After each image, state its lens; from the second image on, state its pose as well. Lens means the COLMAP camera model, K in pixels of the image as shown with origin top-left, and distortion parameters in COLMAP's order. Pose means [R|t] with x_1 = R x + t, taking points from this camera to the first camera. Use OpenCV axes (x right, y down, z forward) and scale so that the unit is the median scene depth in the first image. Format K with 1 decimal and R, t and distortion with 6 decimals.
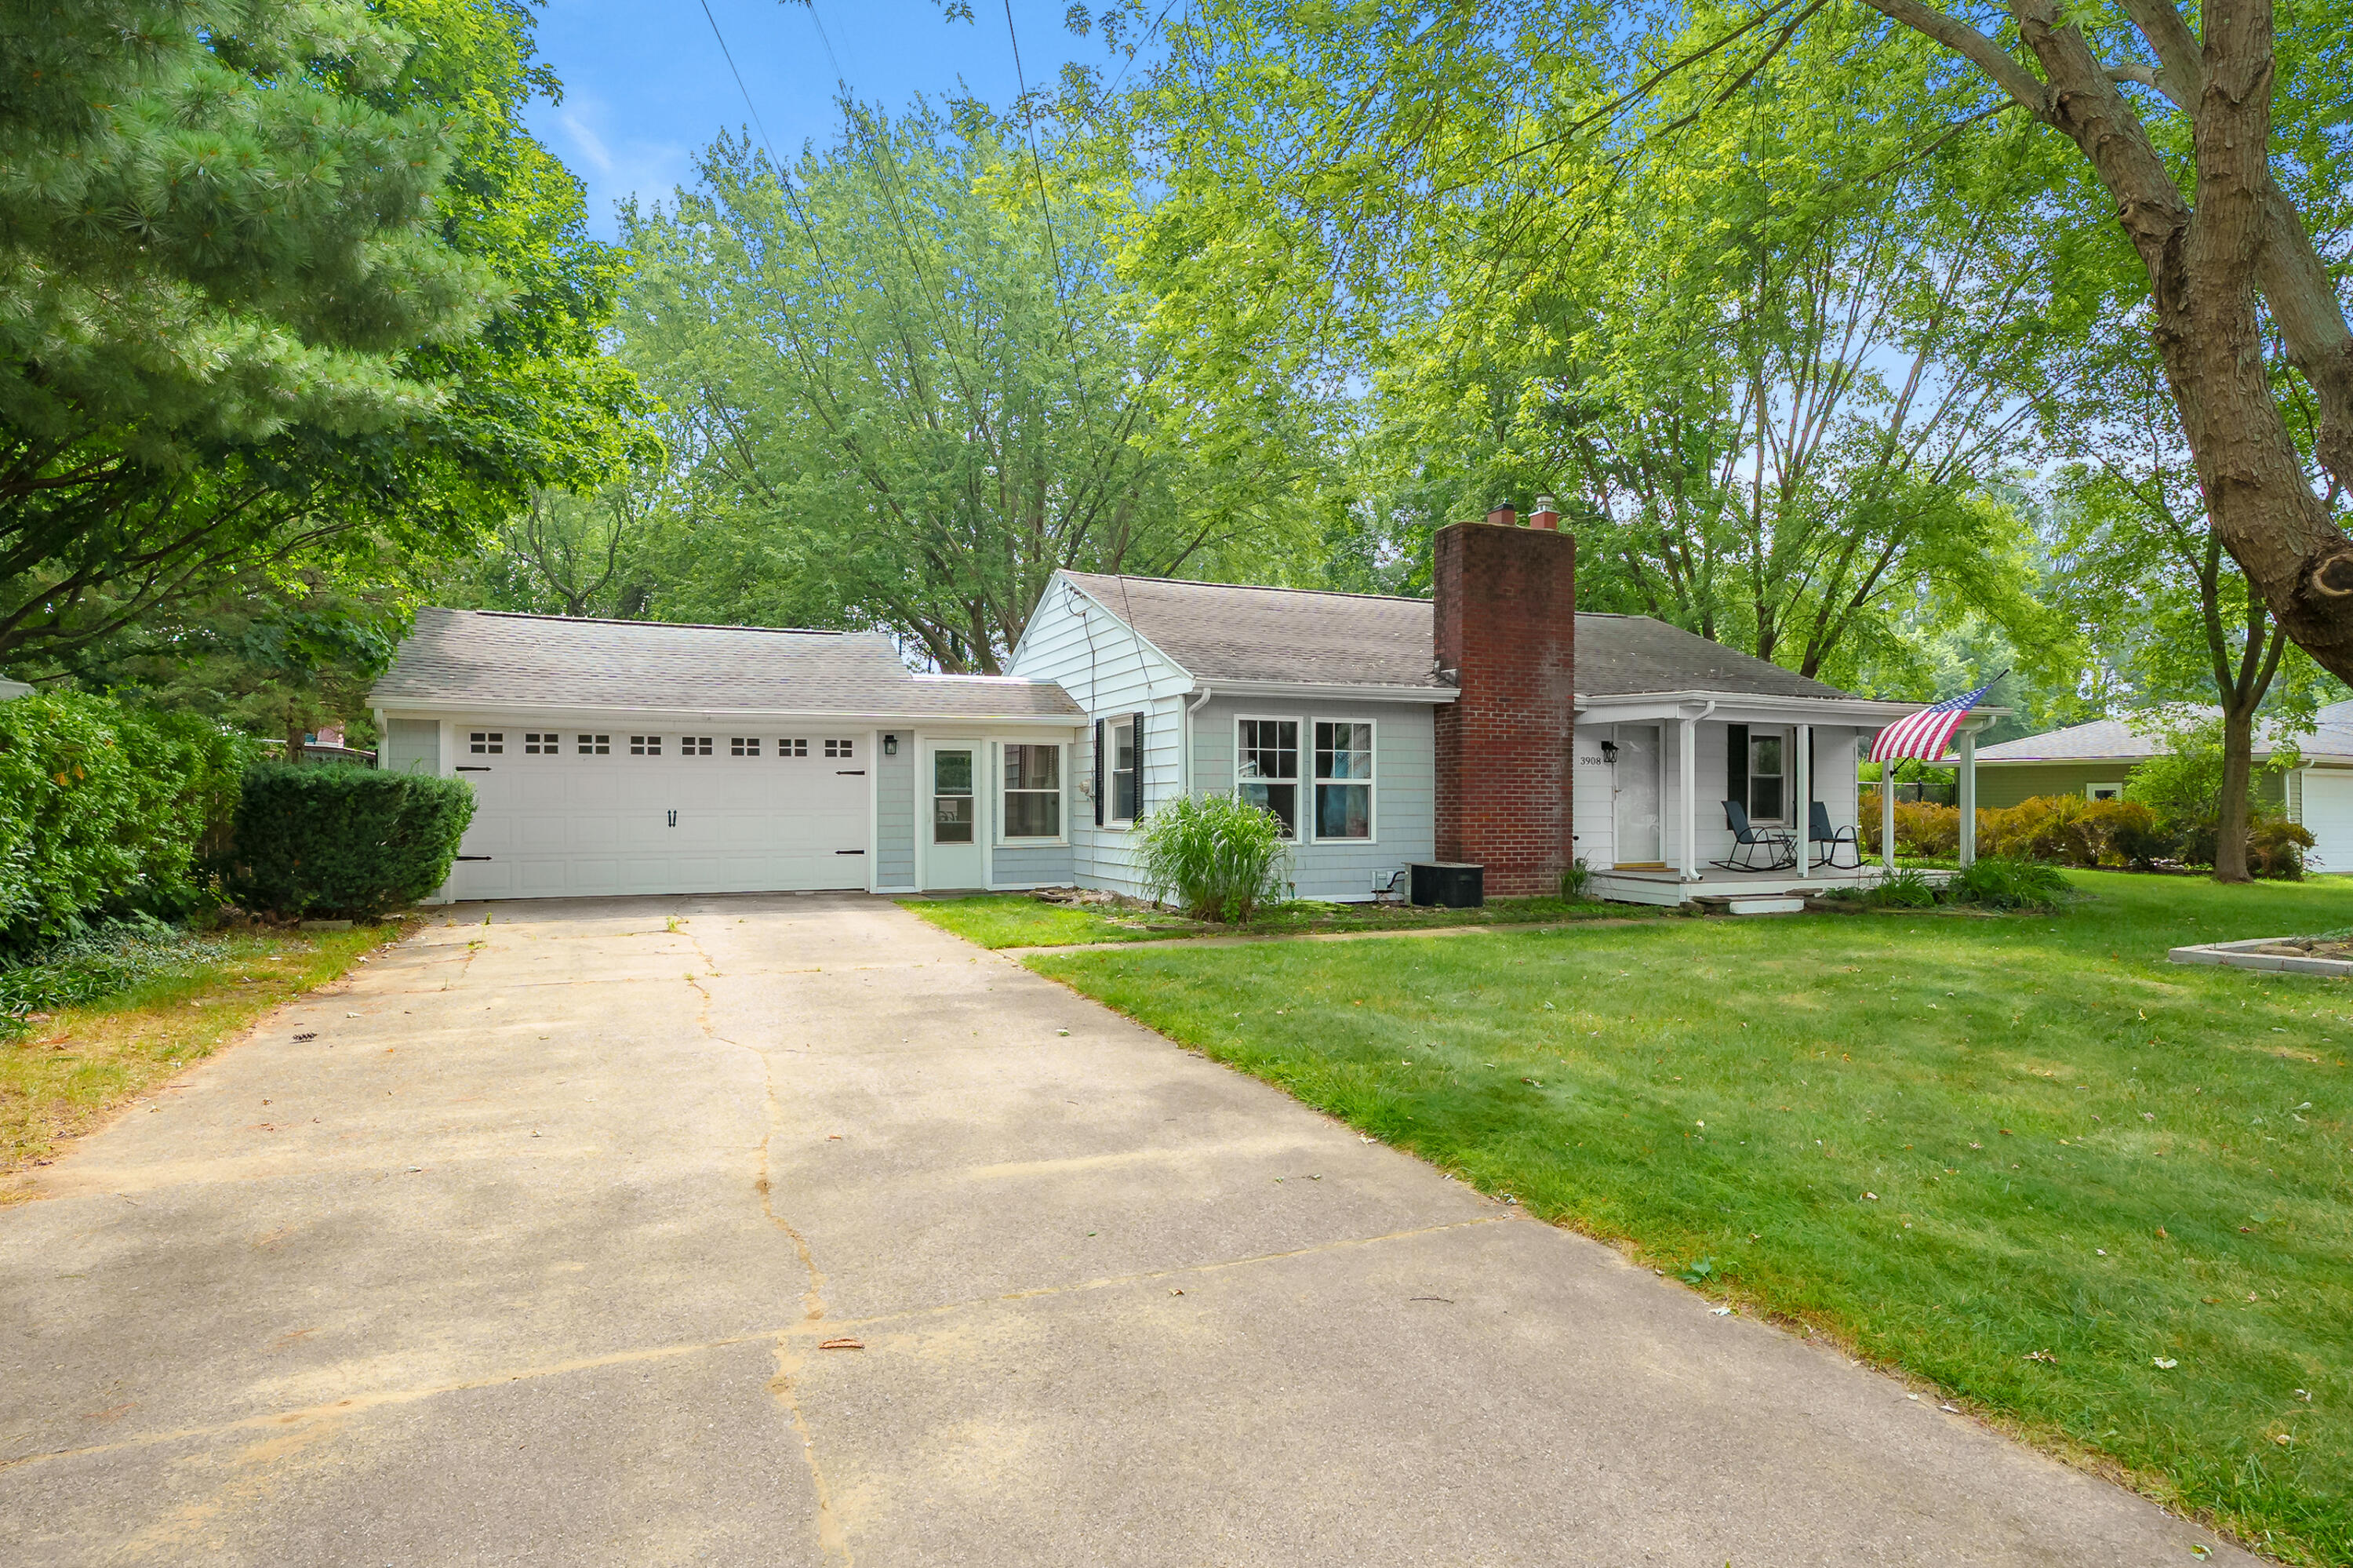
lens RADIAL K [[1210.3, 0, 1204.6], [0, 1210.3, 819.6], [0, 0, 1]] dist [0.003325, 0.000368]
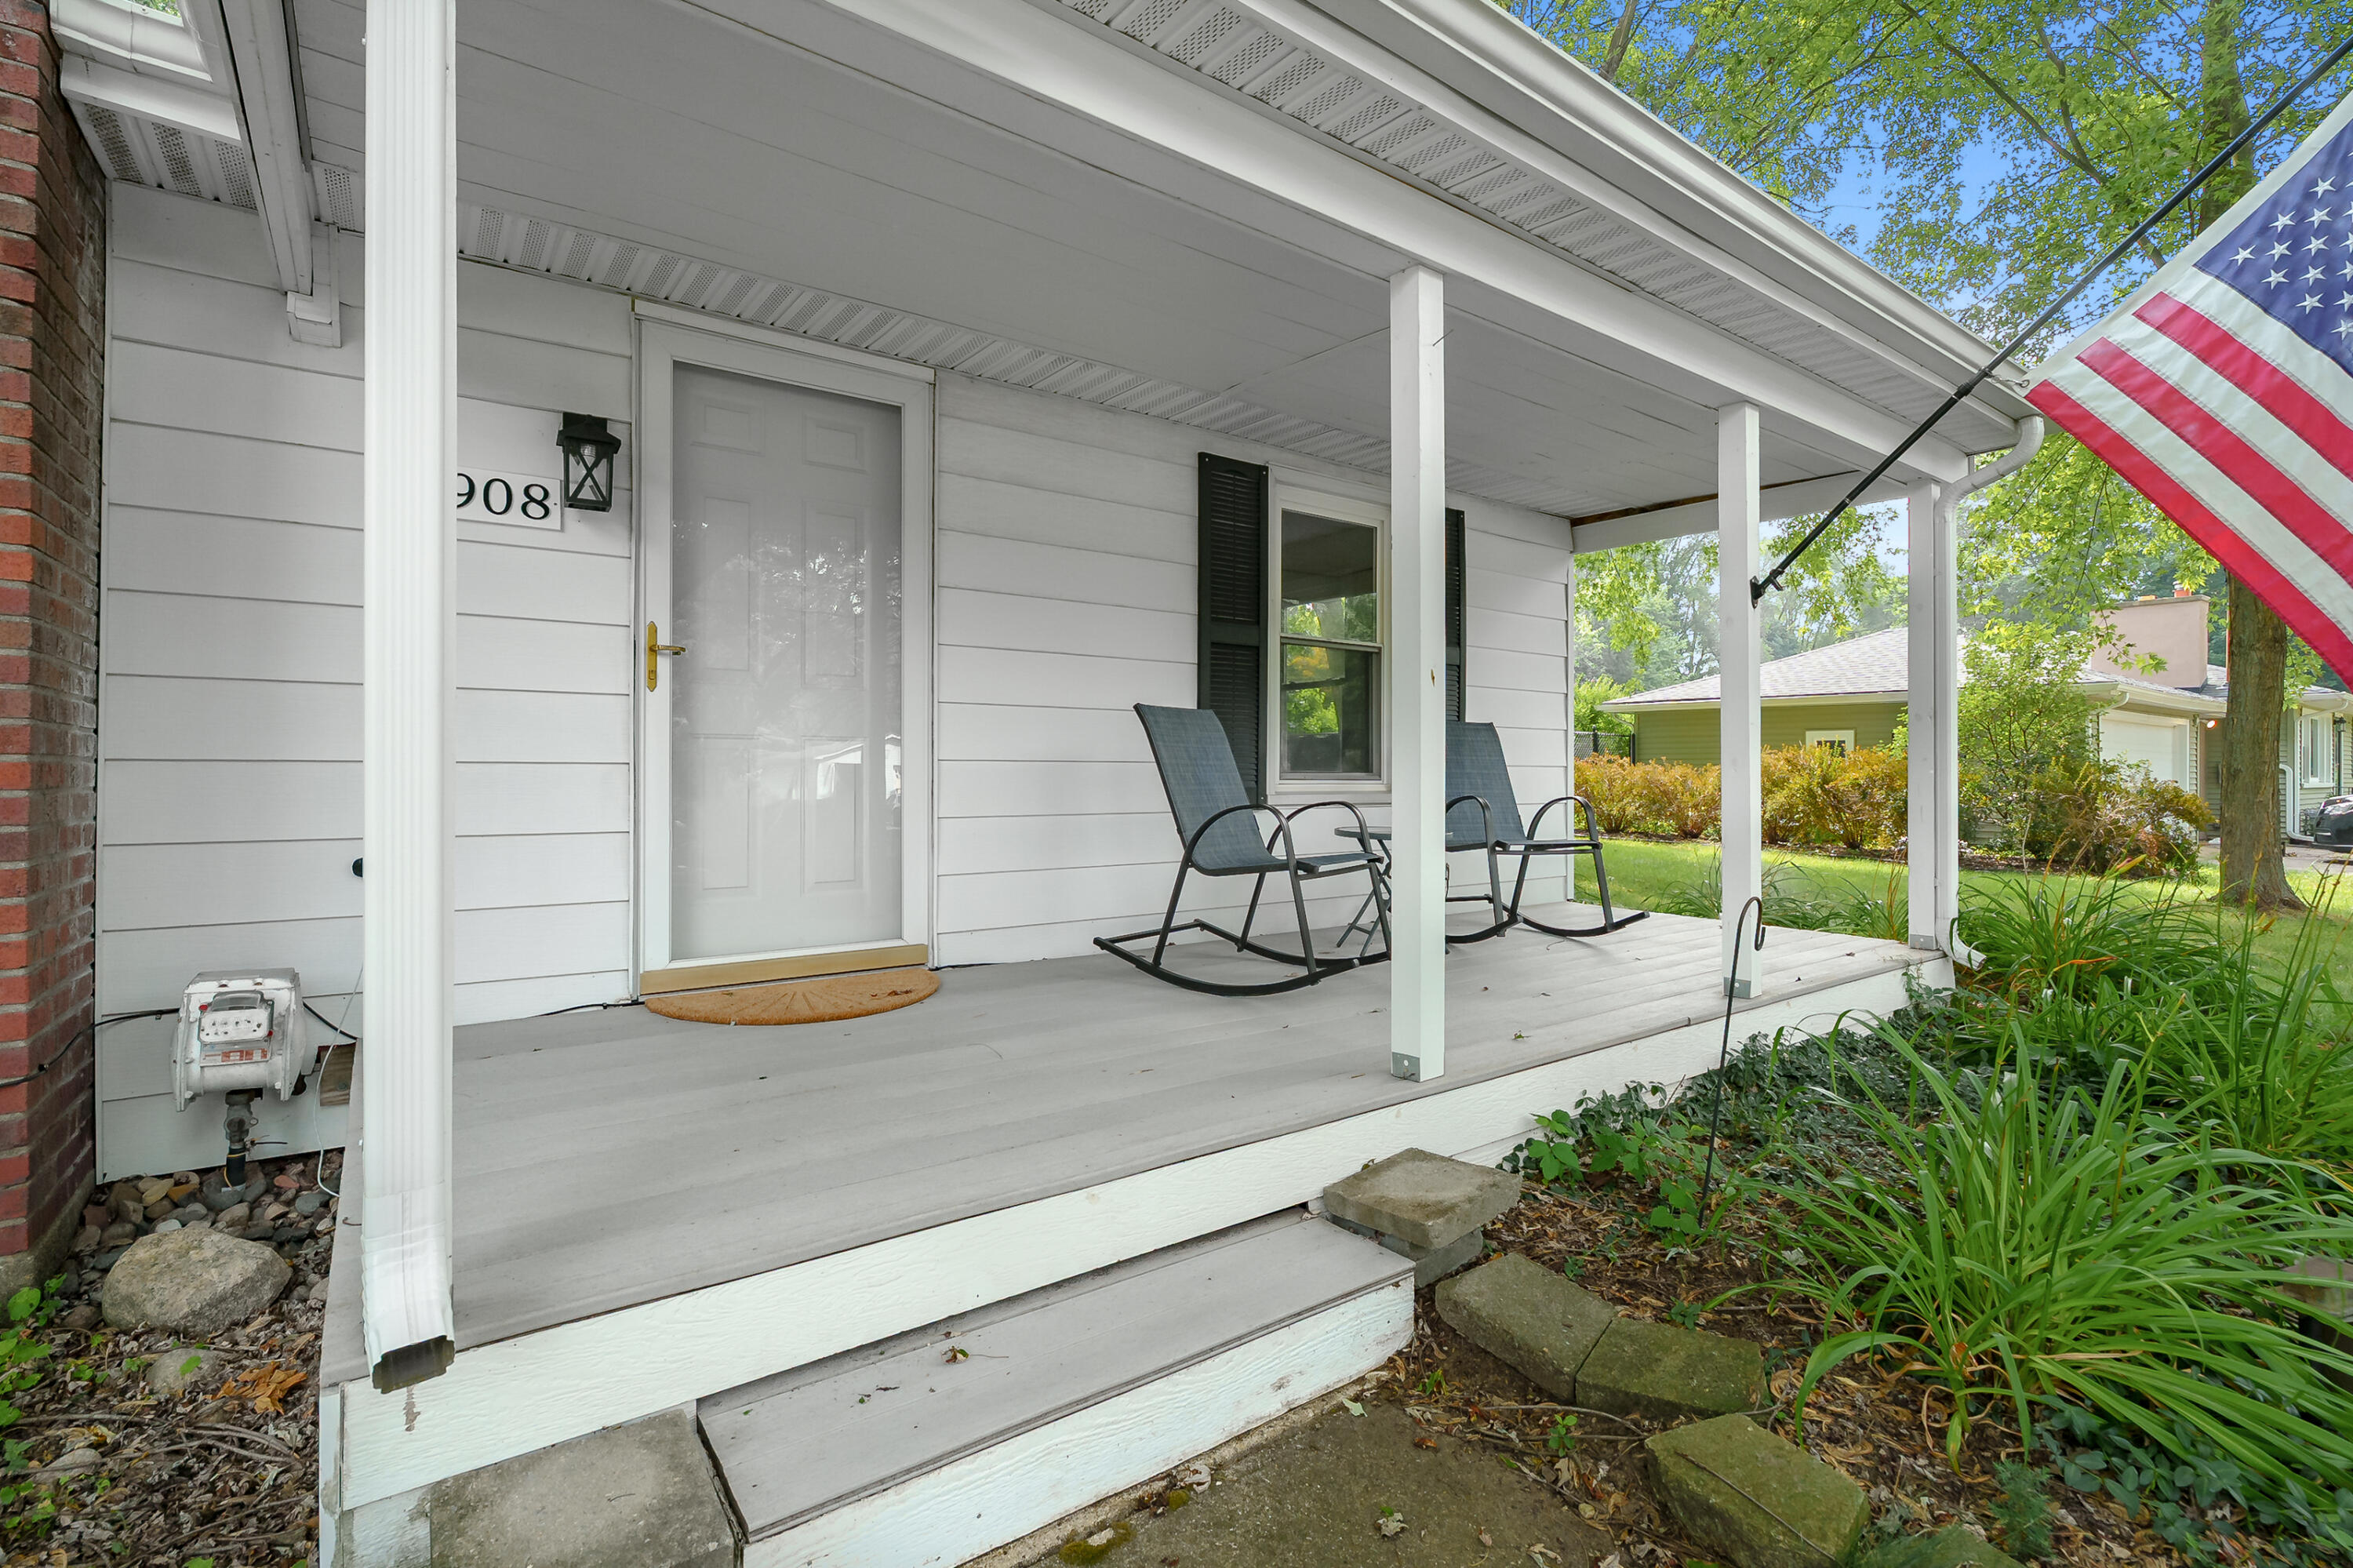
lens RADIAL K [[1073.4, 0, 1173.2], [0, 1073.4, 752.4], [0, 0, 1]] dist [-0.003710, -0.000528]
pose [[0.979590, 0.006794, 0.200894, 0.429073], [-0.001541, 0.999653, -0.026290, 0.001671], [-0.201003, 0.025444, 0.979260, 0.854714]]
